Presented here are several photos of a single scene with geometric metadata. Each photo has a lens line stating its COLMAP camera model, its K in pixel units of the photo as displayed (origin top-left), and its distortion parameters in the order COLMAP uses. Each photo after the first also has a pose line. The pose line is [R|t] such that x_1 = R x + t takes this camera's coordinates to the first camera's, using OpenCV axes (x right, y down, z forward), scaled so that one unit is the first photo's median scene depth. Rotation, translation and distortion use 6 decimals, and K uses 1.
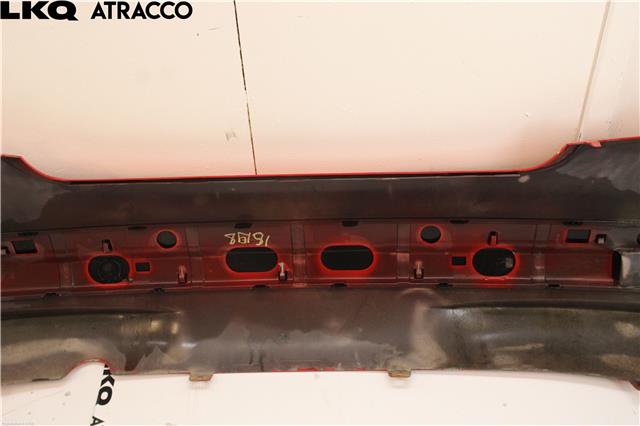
lens RADIAL K [[786.6, 0, 310.3], [0, 786.6, 222.8], [0, 0, 1]] dist [-0.048335, 0.000000]
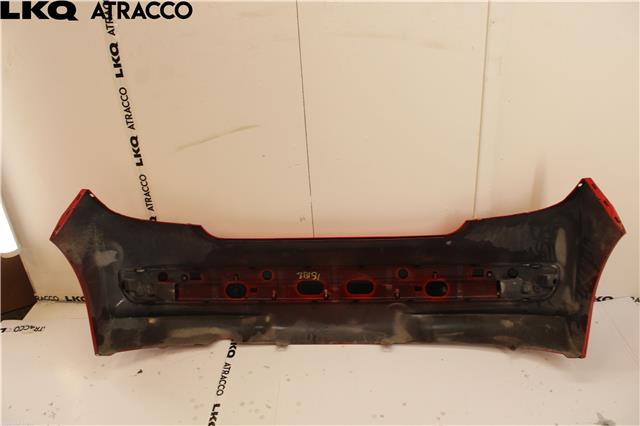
lens RADIAL K [[582.5, 0, 311.2], [0, 582.5, 231.9], [0, 0, 1]] dist [-0.116932, 0.085935]
pose [[0.998095, 0.013999, -0.060092, 0.011560], [-0.028681, 0.967568, -0.250978, 0.279306], [0.054630, 0.252223, 0.966126, -0.420158]]
